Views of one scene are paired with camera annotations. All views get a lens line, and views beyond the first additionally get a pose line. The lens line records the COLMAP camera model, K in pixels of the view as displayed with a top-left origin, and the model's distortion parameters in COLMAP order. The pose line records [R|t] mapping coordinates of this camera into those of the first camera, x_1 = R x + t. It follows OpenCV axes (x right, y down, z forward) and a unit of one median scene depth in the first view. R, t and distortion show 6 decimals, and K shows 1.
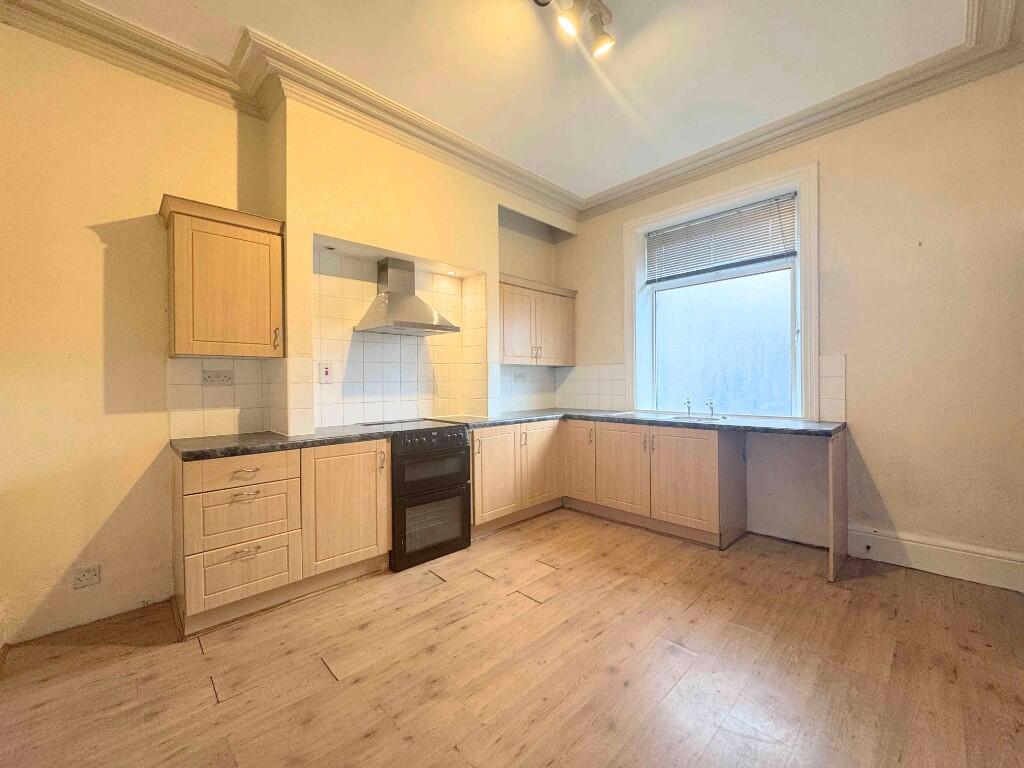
lens RADIAL K [[411.0, 0, 511.7], [0, 411.0, 382.9], [0, 0, 1]] dist [-0.001572, 0.000221]
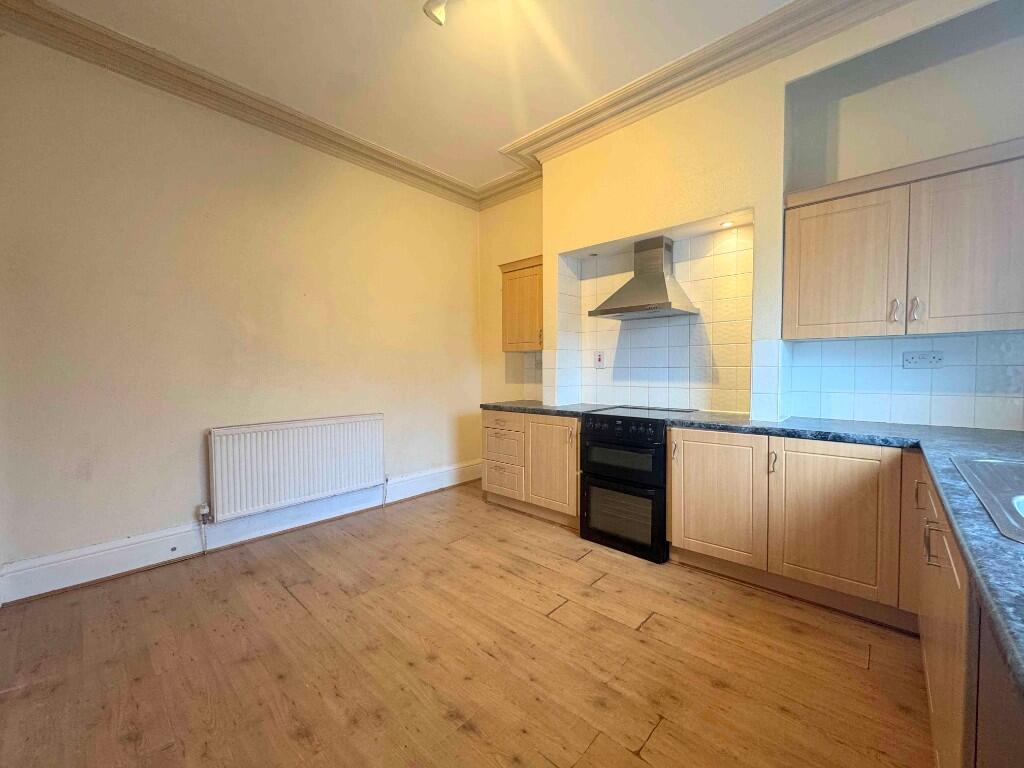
lens RADIAL K [[411.0, 0, 511.8], [0, 411.0, 382.8], [0, 0, 1]] dist [-0.001572, 0.000221]
pose [[0.052548, 0.046678, -0.997527, 0.793384], [0.003312, 0.998893, 0.046916, -0.015068], [0.998613, -0.005769, 0.052335, 0.738174]]
